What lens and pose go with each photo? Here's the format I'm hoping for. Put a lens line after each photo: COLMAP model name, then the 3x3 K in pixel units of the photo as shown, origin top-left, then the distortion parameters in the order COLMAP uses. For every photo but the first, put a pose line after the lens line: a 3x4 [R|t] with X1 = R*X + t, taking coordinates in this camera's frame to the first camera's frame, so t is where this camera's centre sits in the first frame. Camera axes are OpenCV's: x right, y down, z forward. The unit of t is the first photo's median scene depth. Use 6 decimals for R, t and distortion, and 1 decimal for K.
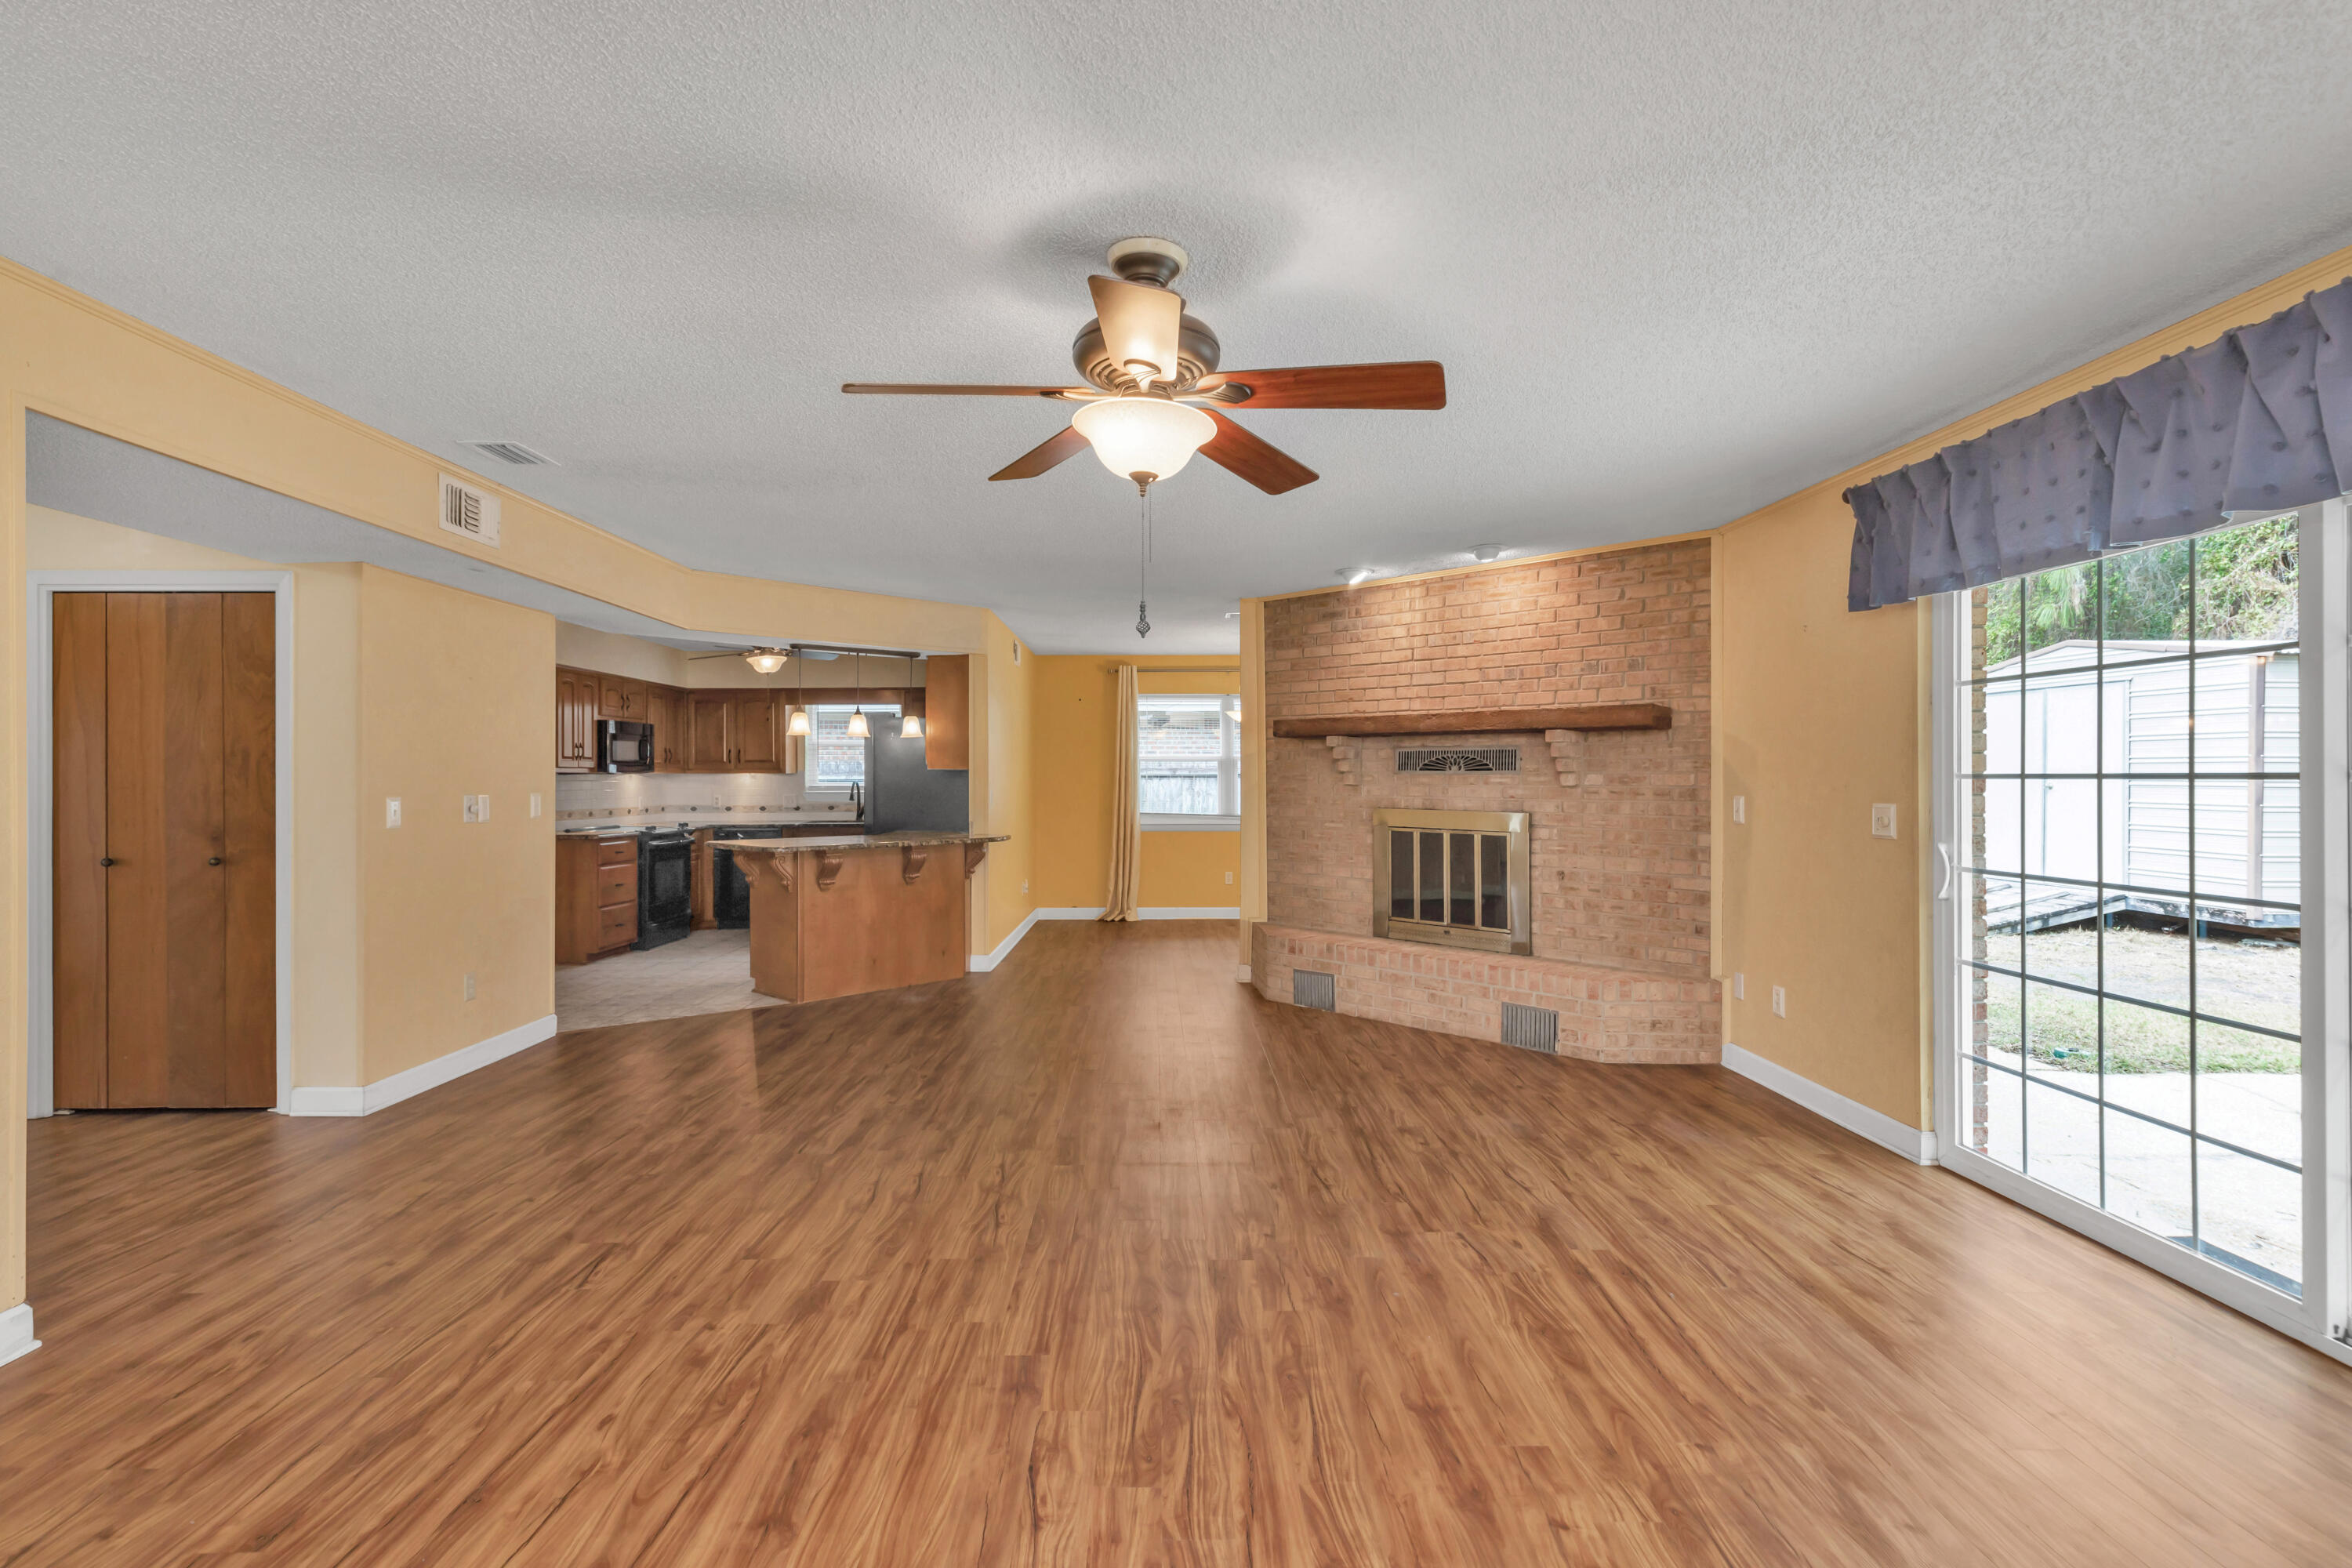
lens RADIAL K [[1126.4, 0, 1176.0], [0, 1126.4, 784.0], [0, 0, 1]] dist [0.003316, 0.000138]
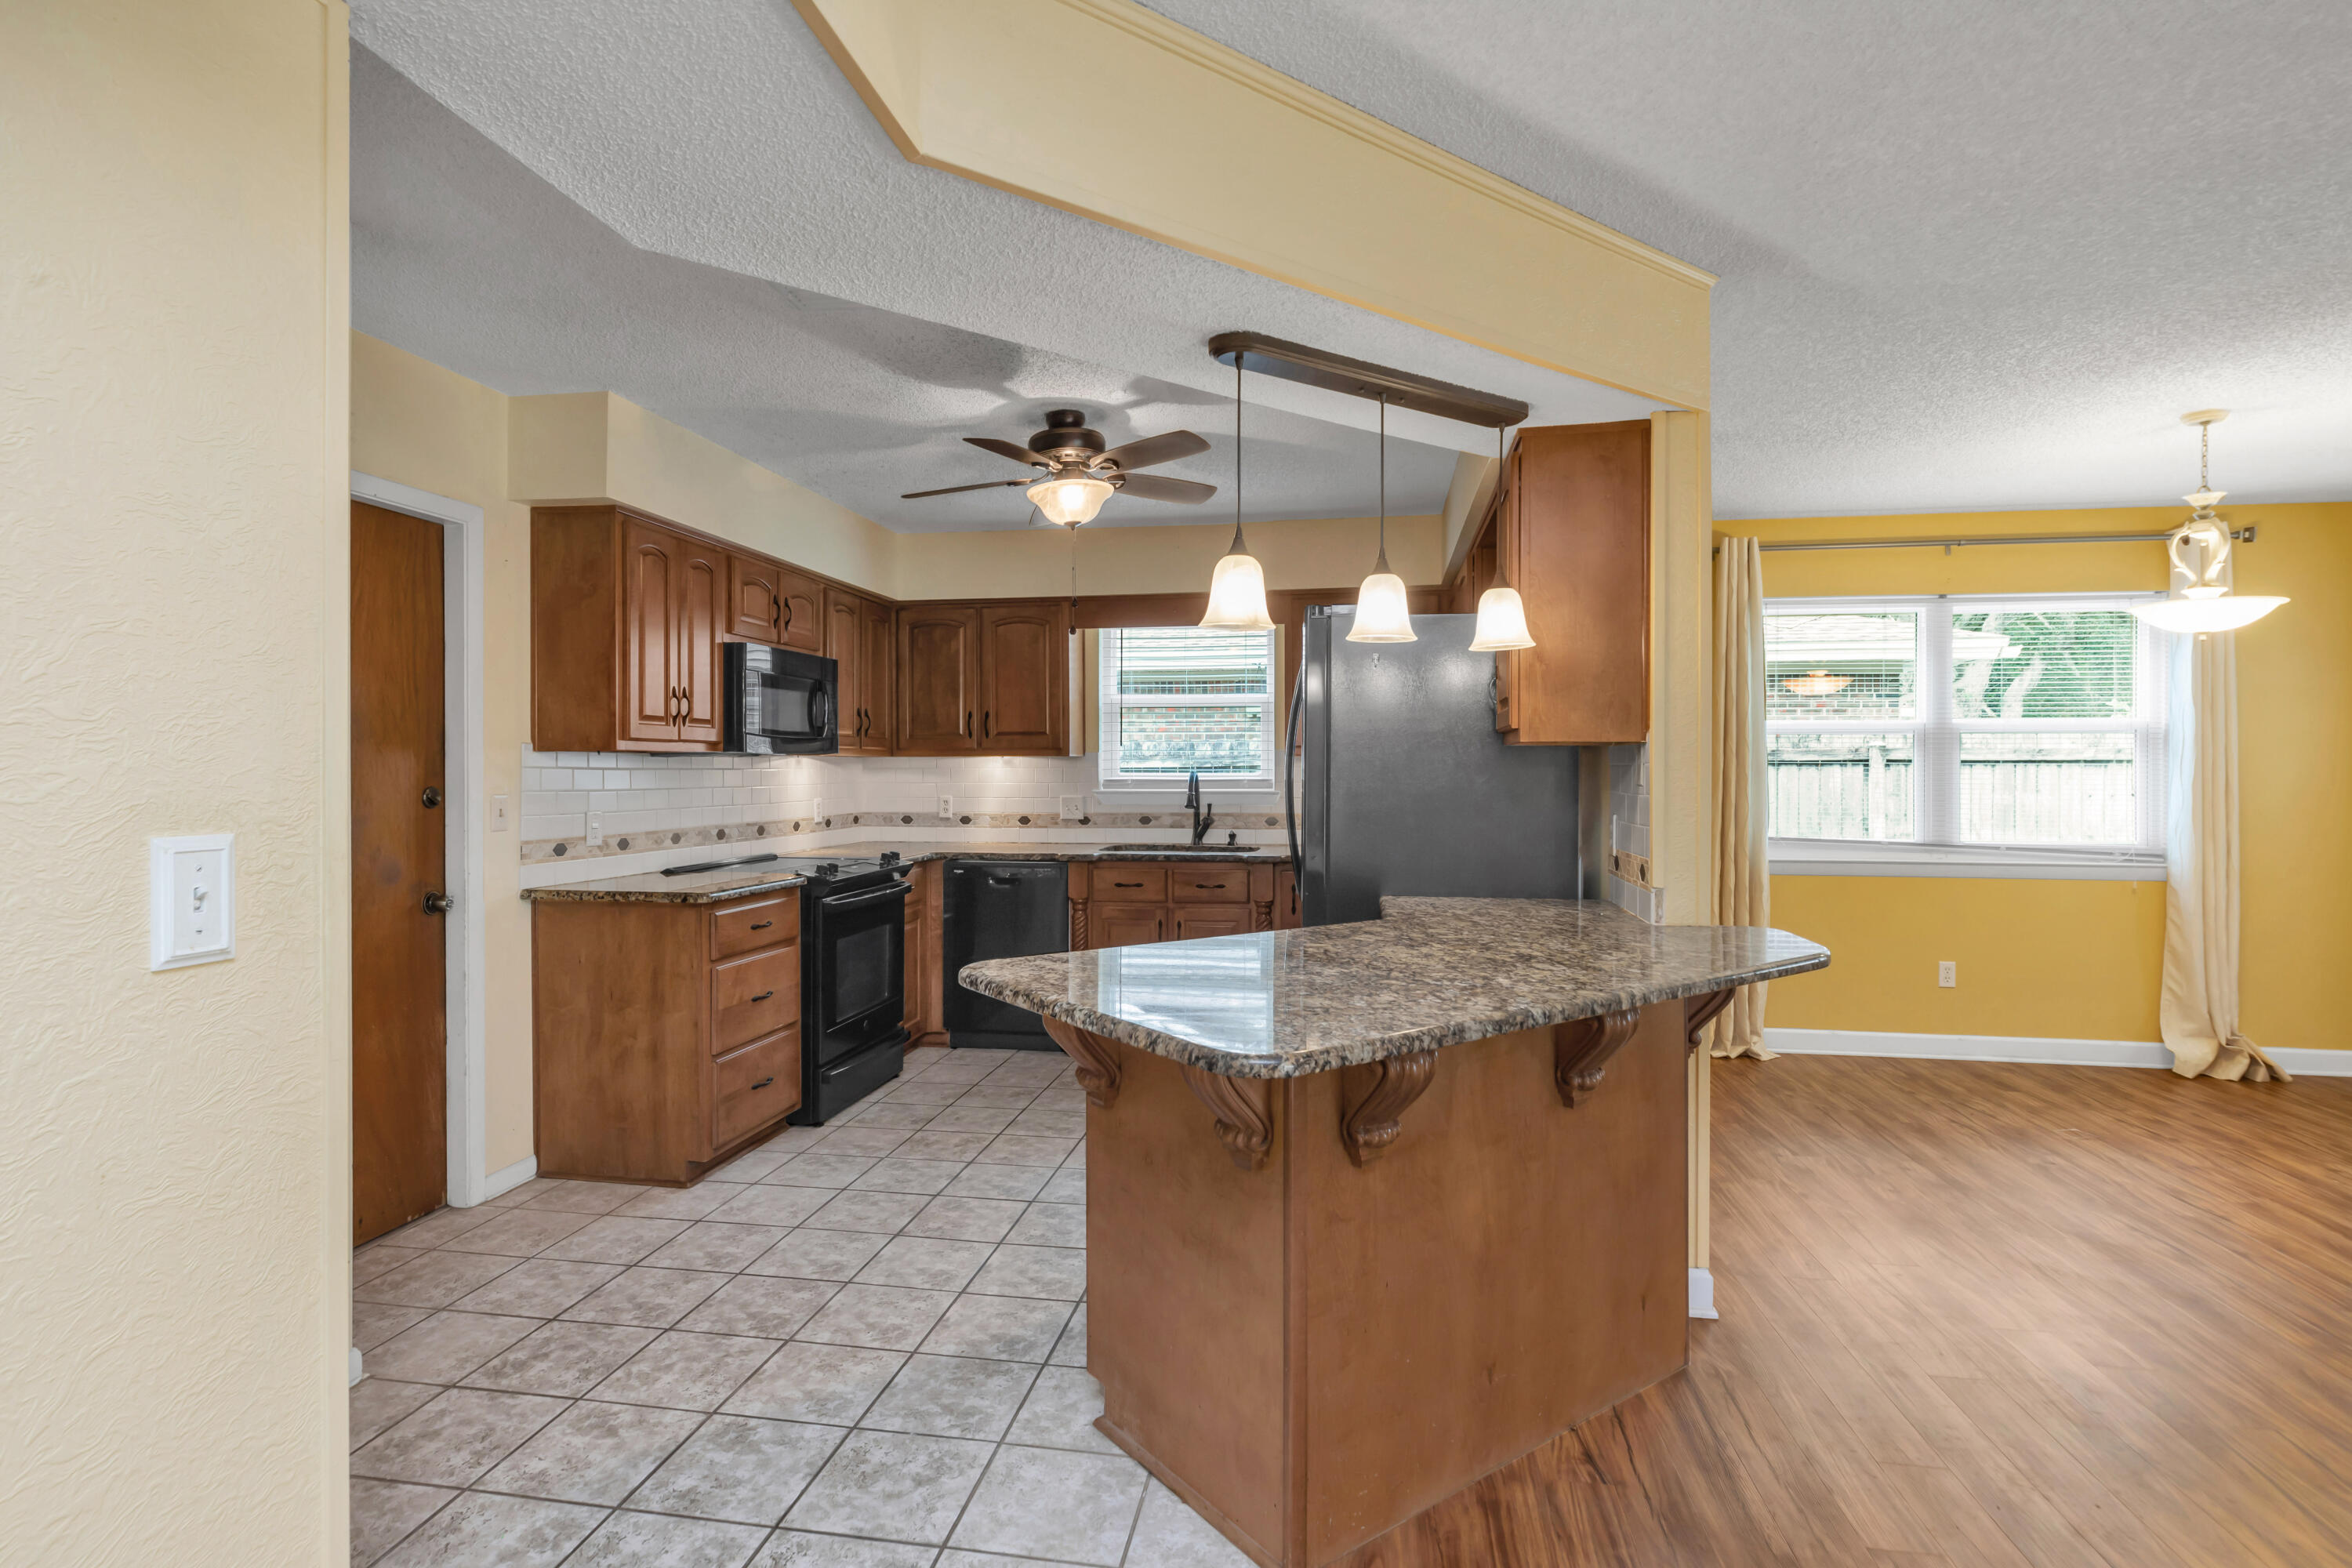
lens RADIAL K [[1173.4, 0, 1160.6], [0, 1173.4, 779.8], [0, 0, 1]] dist [-0.000072, -0.000222]
pose [[0.983887, 0.004489, -0.178735, -0.367827], [-0.003640, 0.999980, 0.005076, -0.002625], [0.178754, -0.004343, 0.983884, 0.825298]]
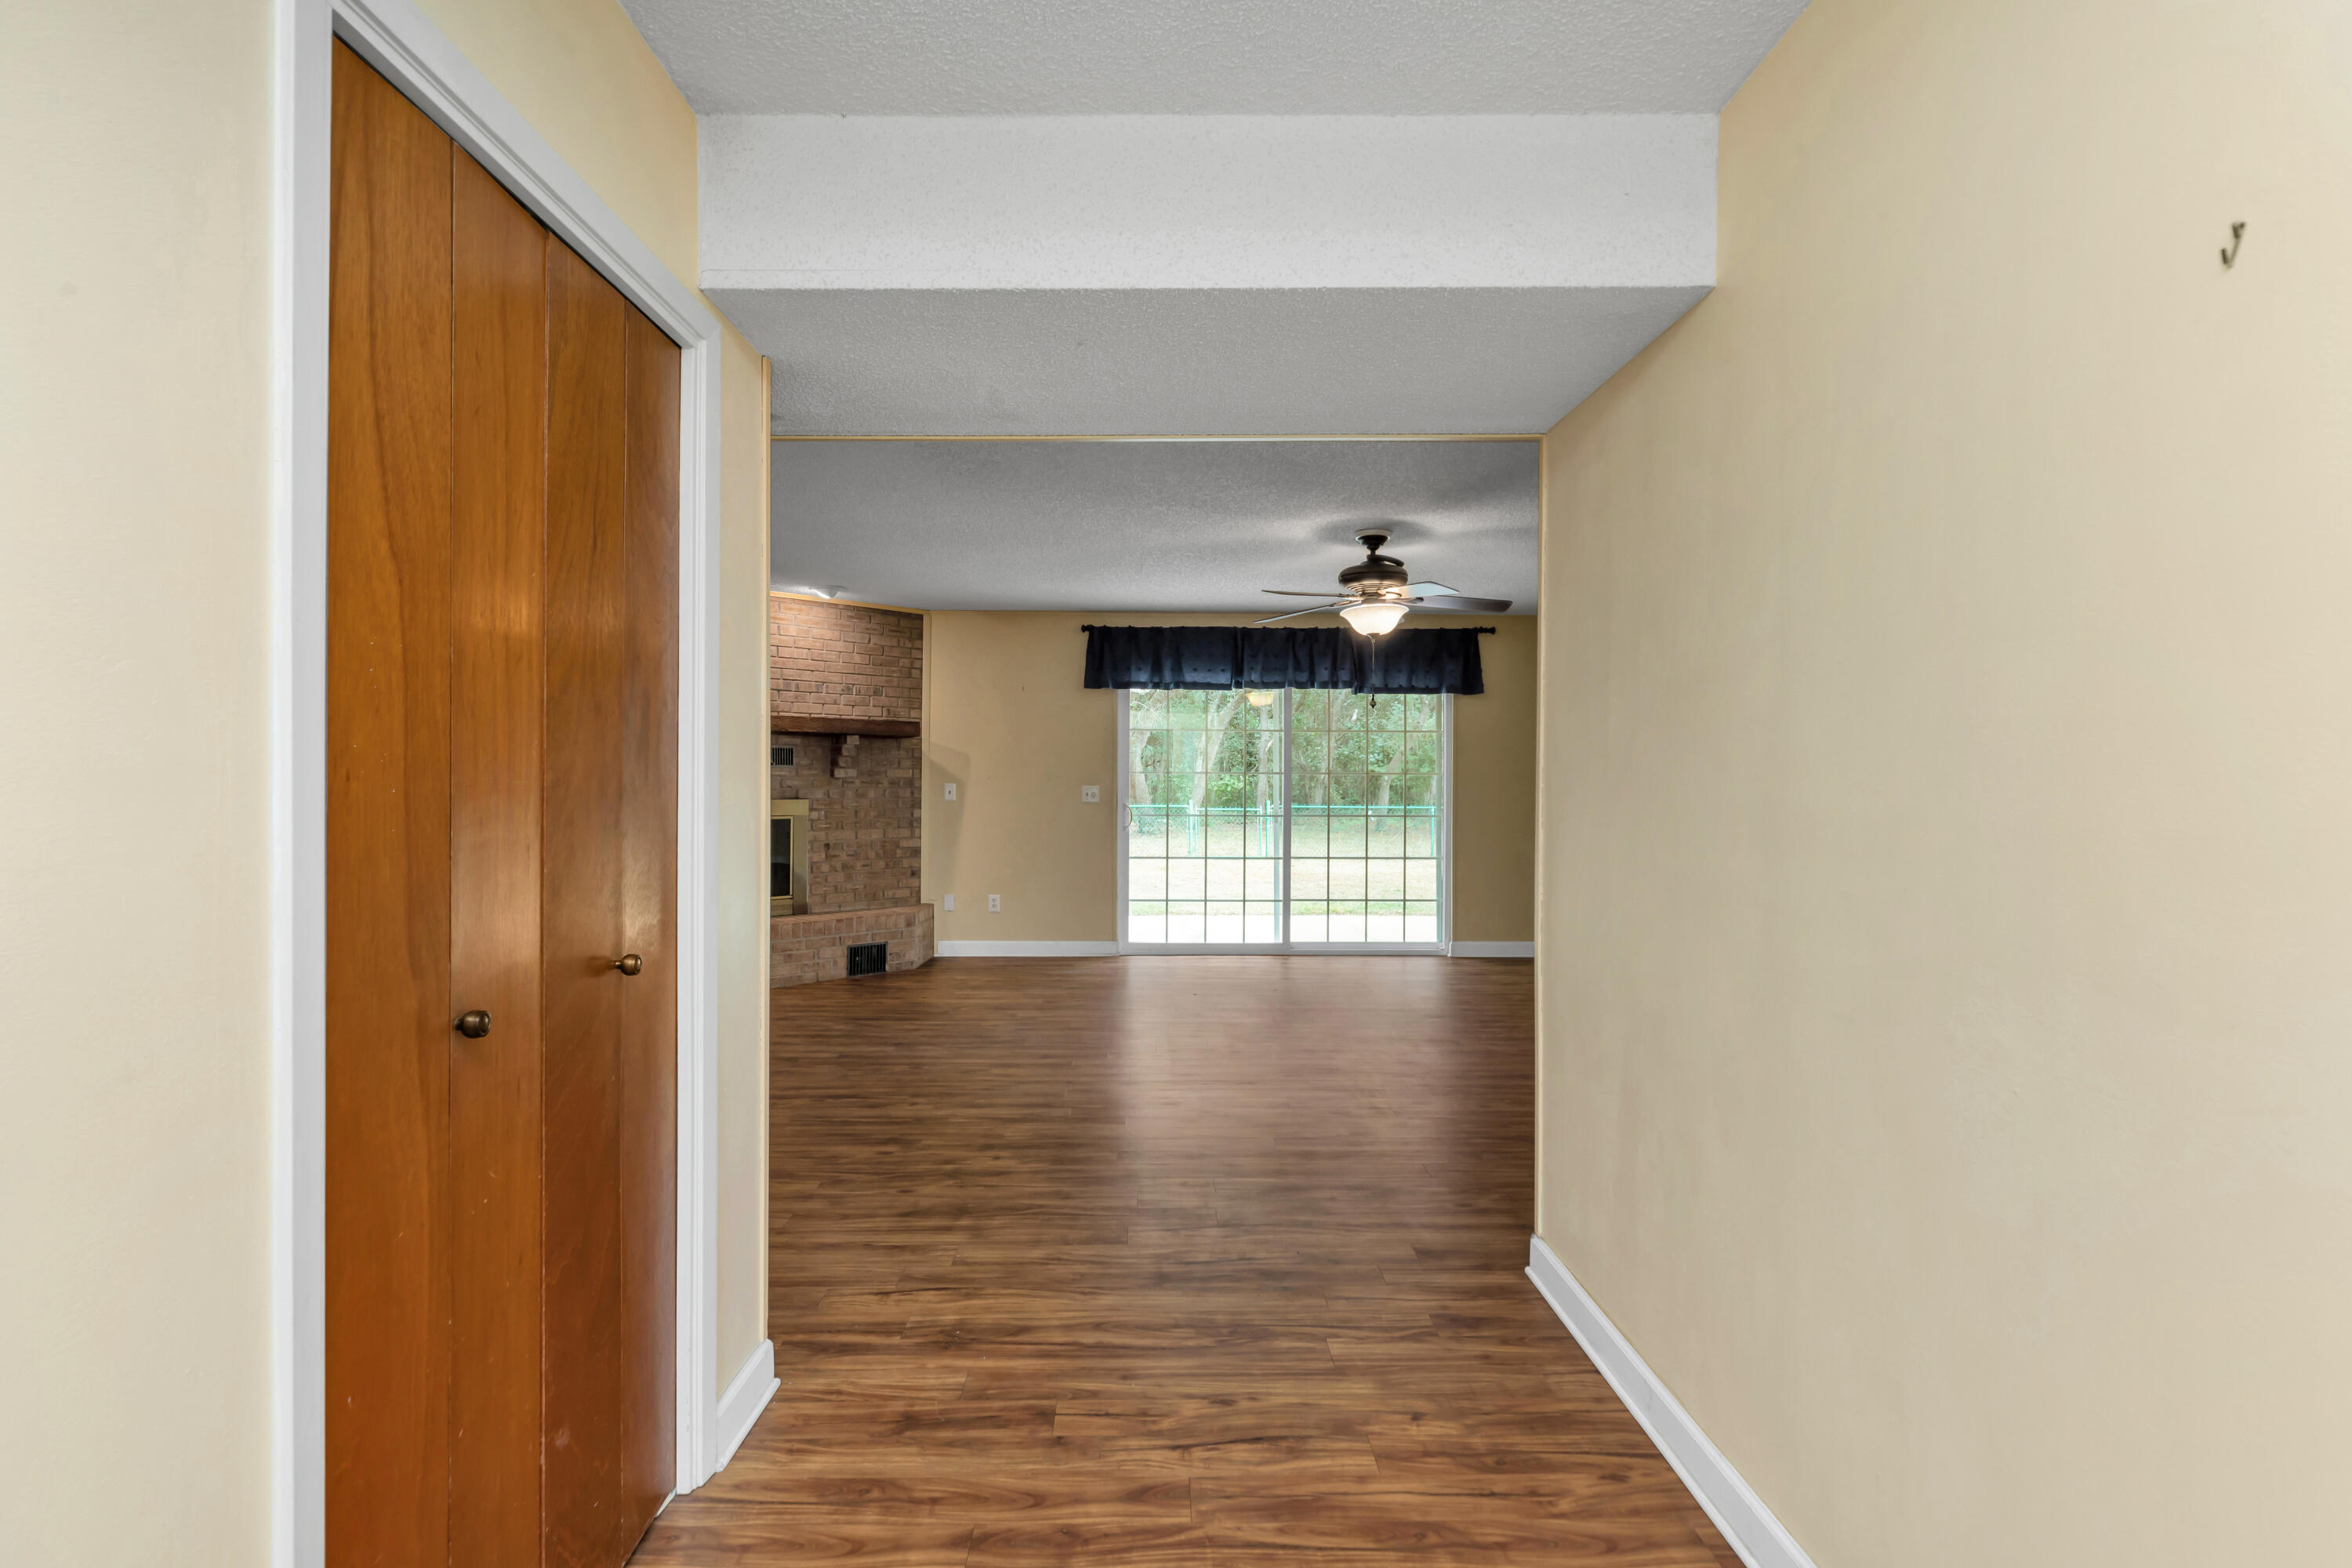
lens RADIAL K [[1126.4, 0, 1176.0], [0, 1126.4, 784.0], [0, 0, 1]] dist [0.003316, 0.000138]
pose [[-0.020711, -0.003630, 0.999779, -1.011260], [0.002044, 0.999991, 0.003673, 0.005401], [-0.999783, 0.002120, -0.020703, 0.656961]]
